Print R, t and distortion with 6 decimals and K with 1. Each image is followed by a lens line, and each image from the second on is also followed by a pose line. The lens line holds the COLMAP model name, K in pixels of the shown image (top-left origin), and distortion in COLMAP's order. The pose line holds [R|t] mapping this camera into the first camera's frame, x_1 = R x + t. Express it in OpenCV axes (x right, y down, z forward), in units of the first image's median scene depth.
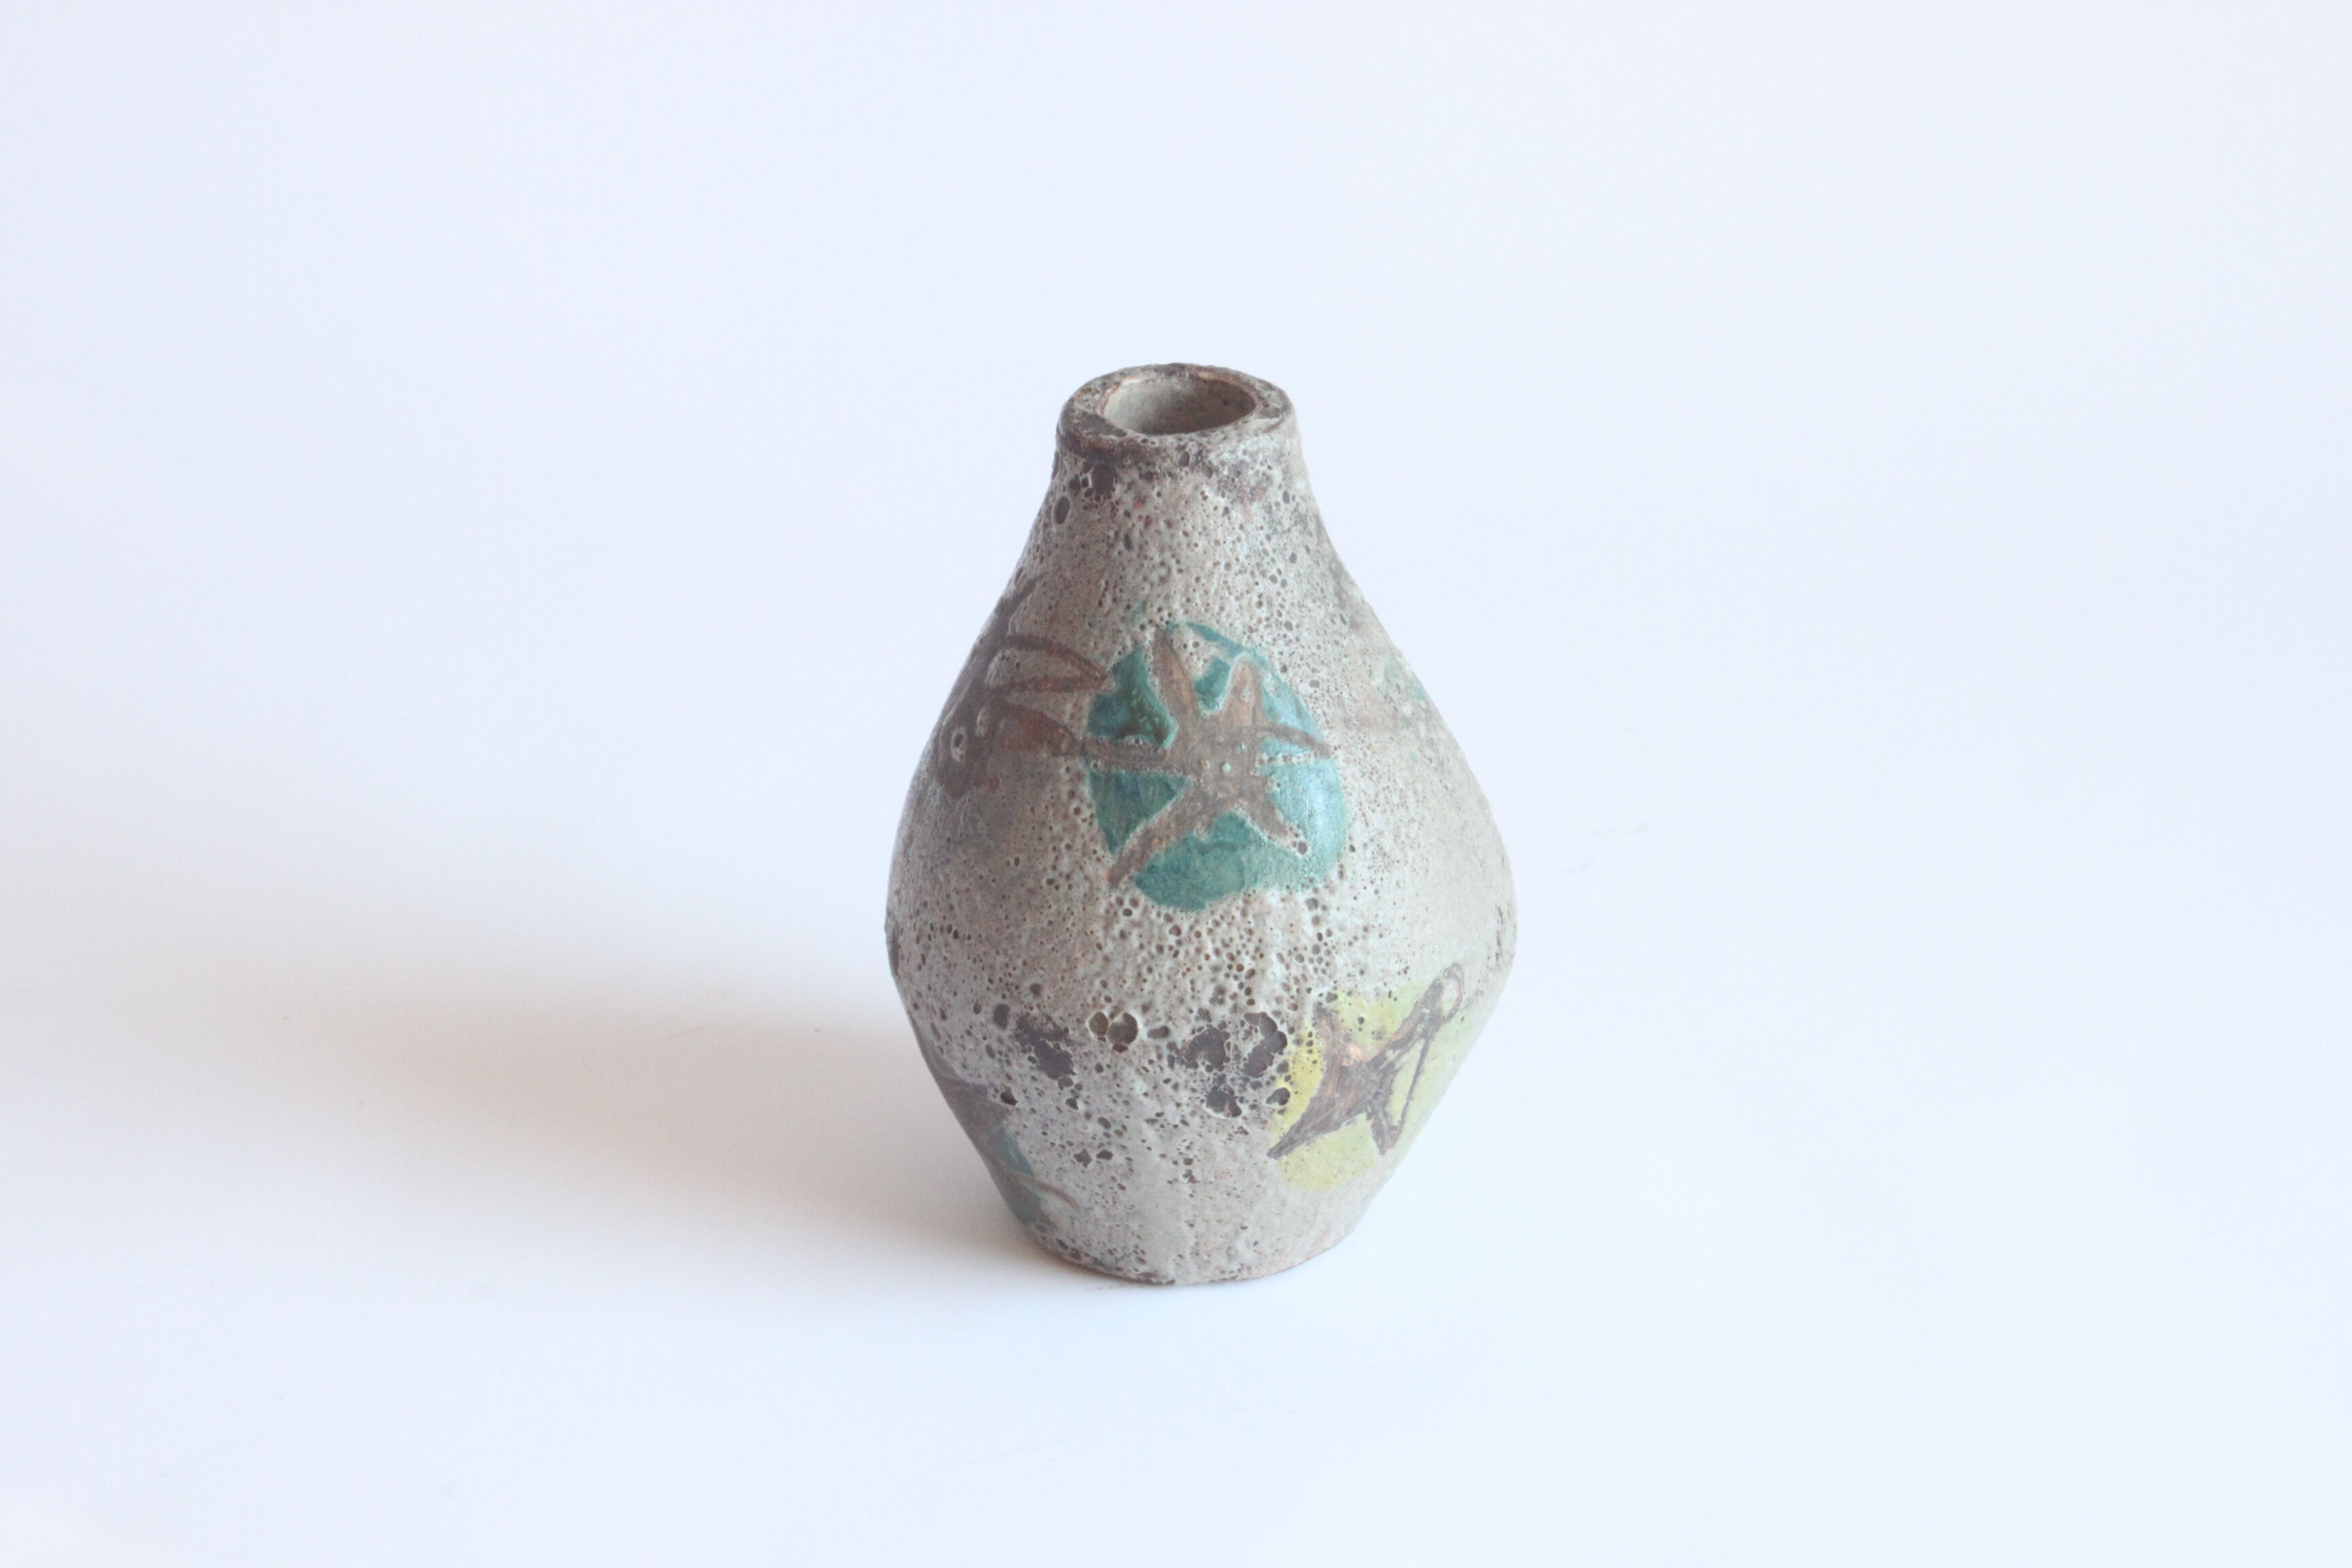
lens RADIAL K [[8784.1, 0, 1176.0], [0, 8784.1, 784.0], [0, 0, 1]] dist [0.220652, 0.397327]
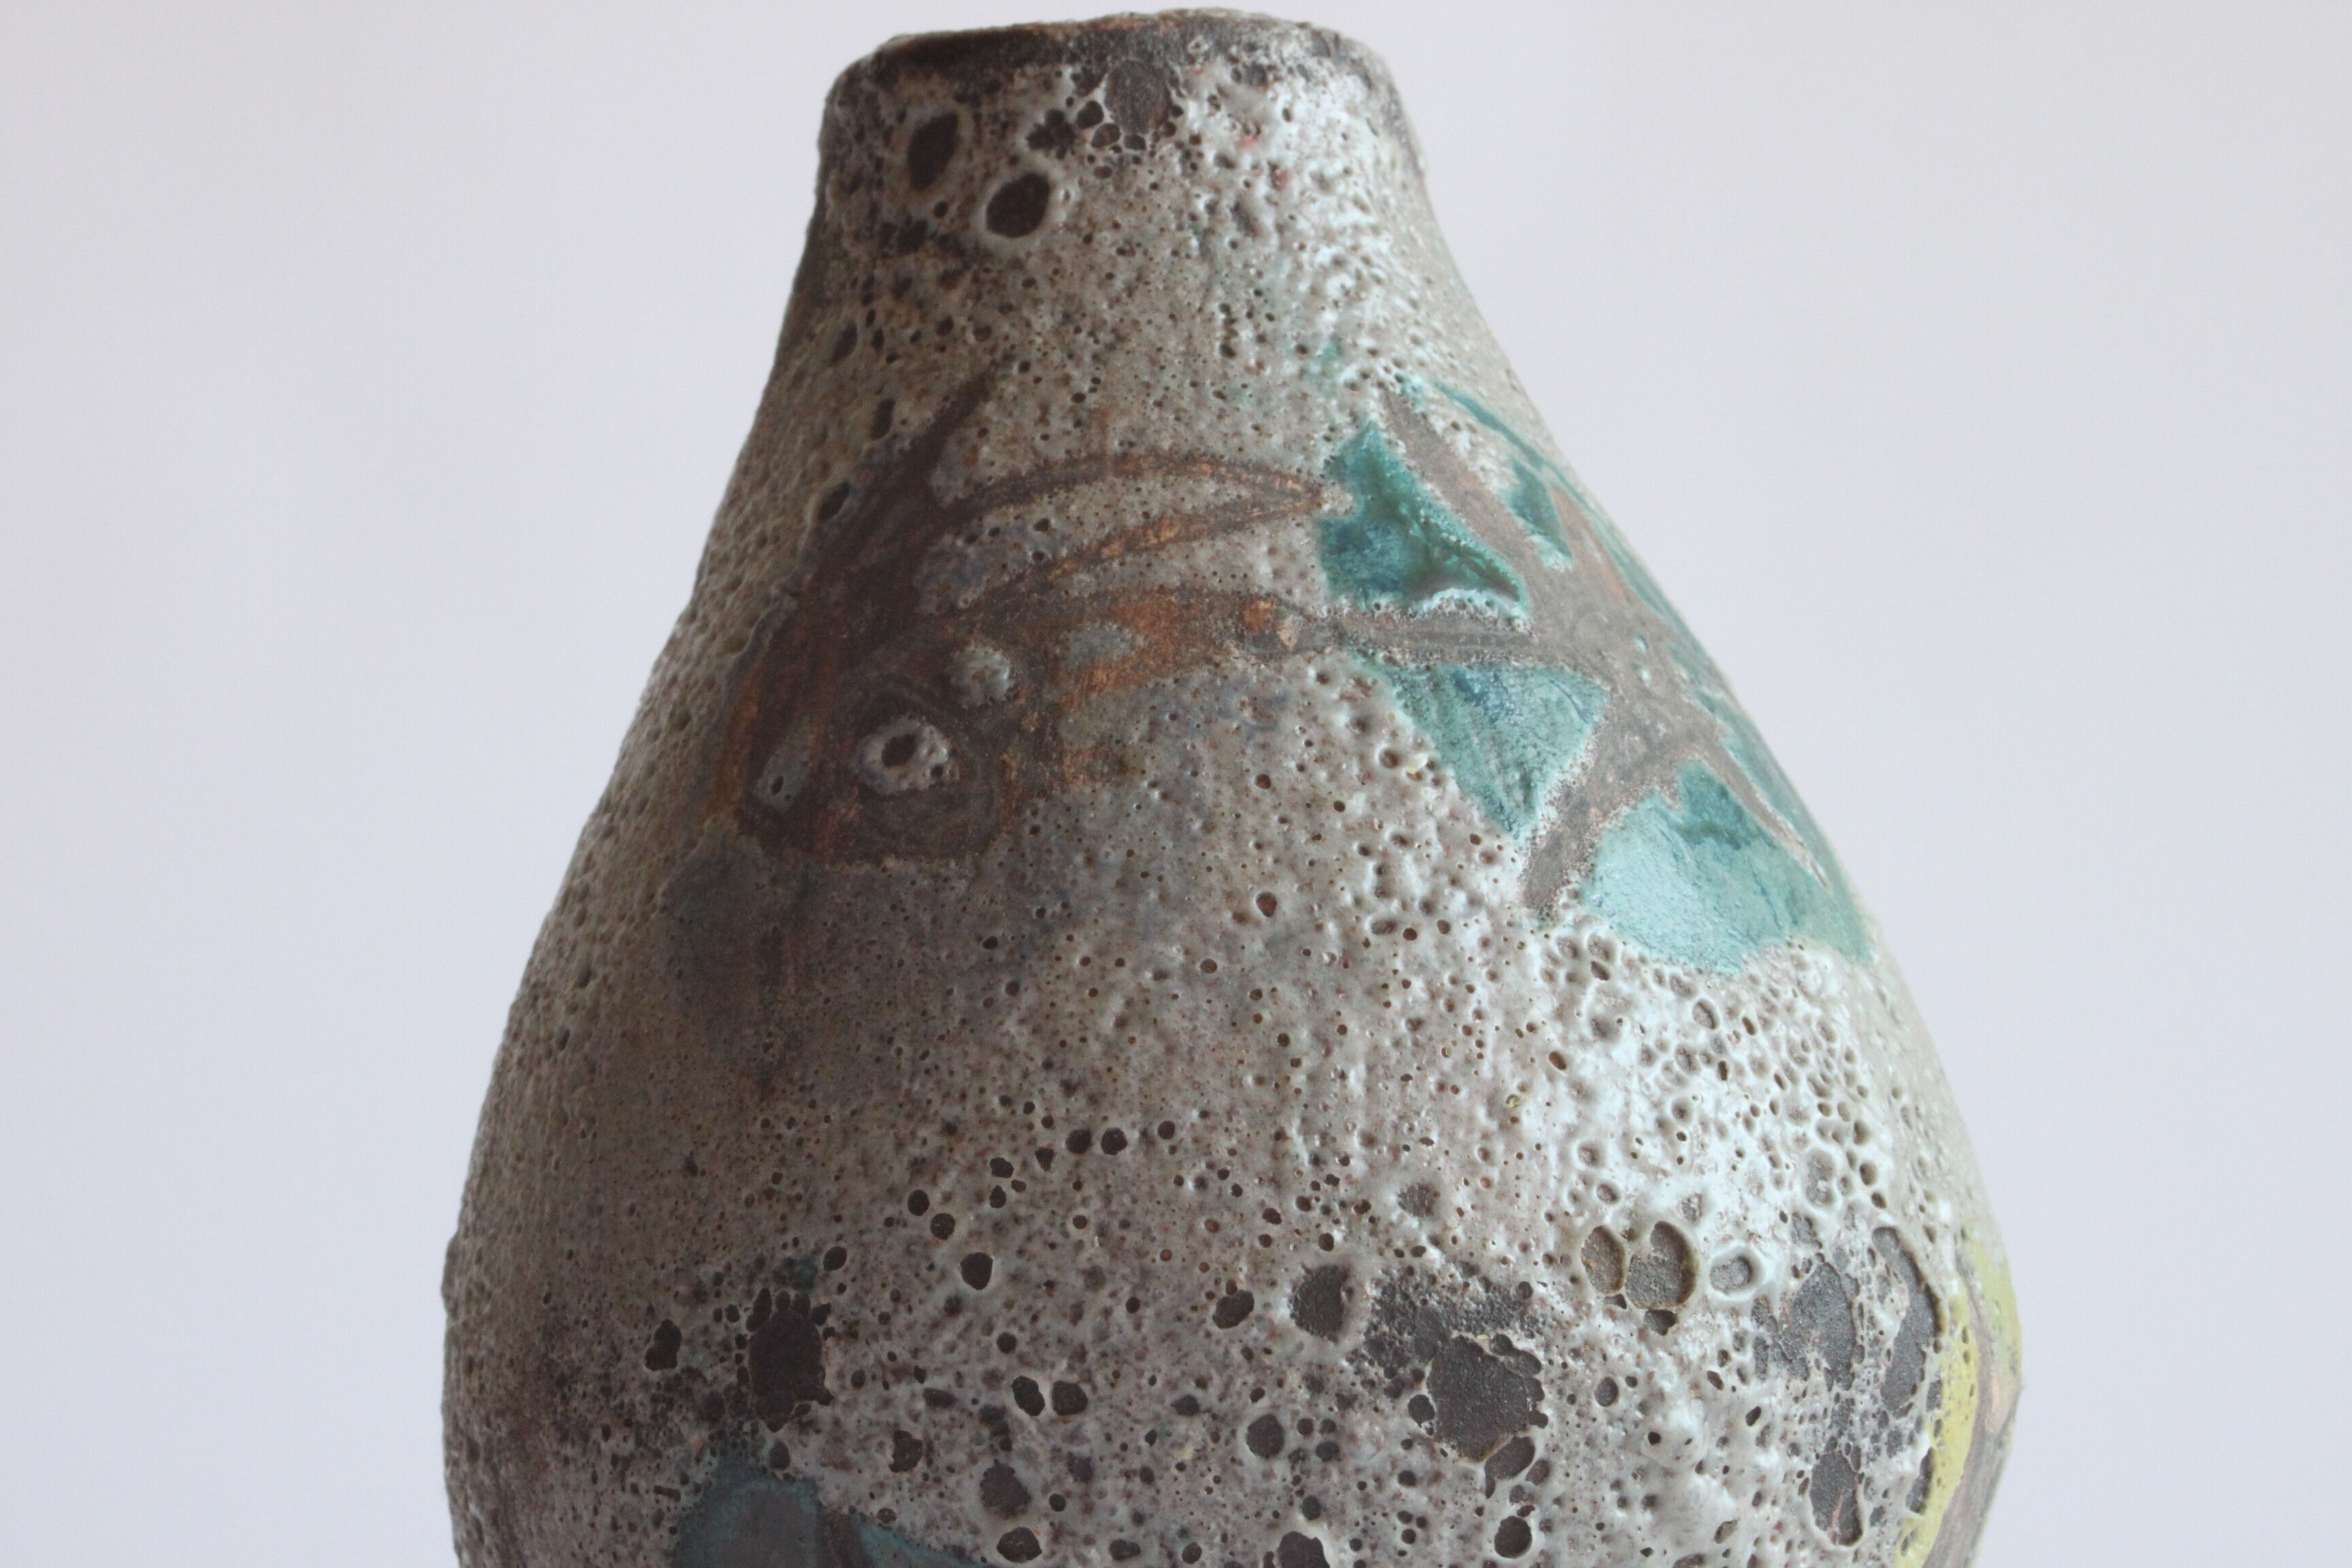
lens RADIAL K [[6931.9, 0, 1176.0], [0, 6931.9, 784.0], [0, 0, 1]] dist [0.124270, 0.685416]
pose [[0.737686, 0.062949, 0.672203, -0.222043], [0.299590, 0.861730, -0.409472, 0.125388], [-0.605033, 0.503447, 0.616827, 0.817786]]
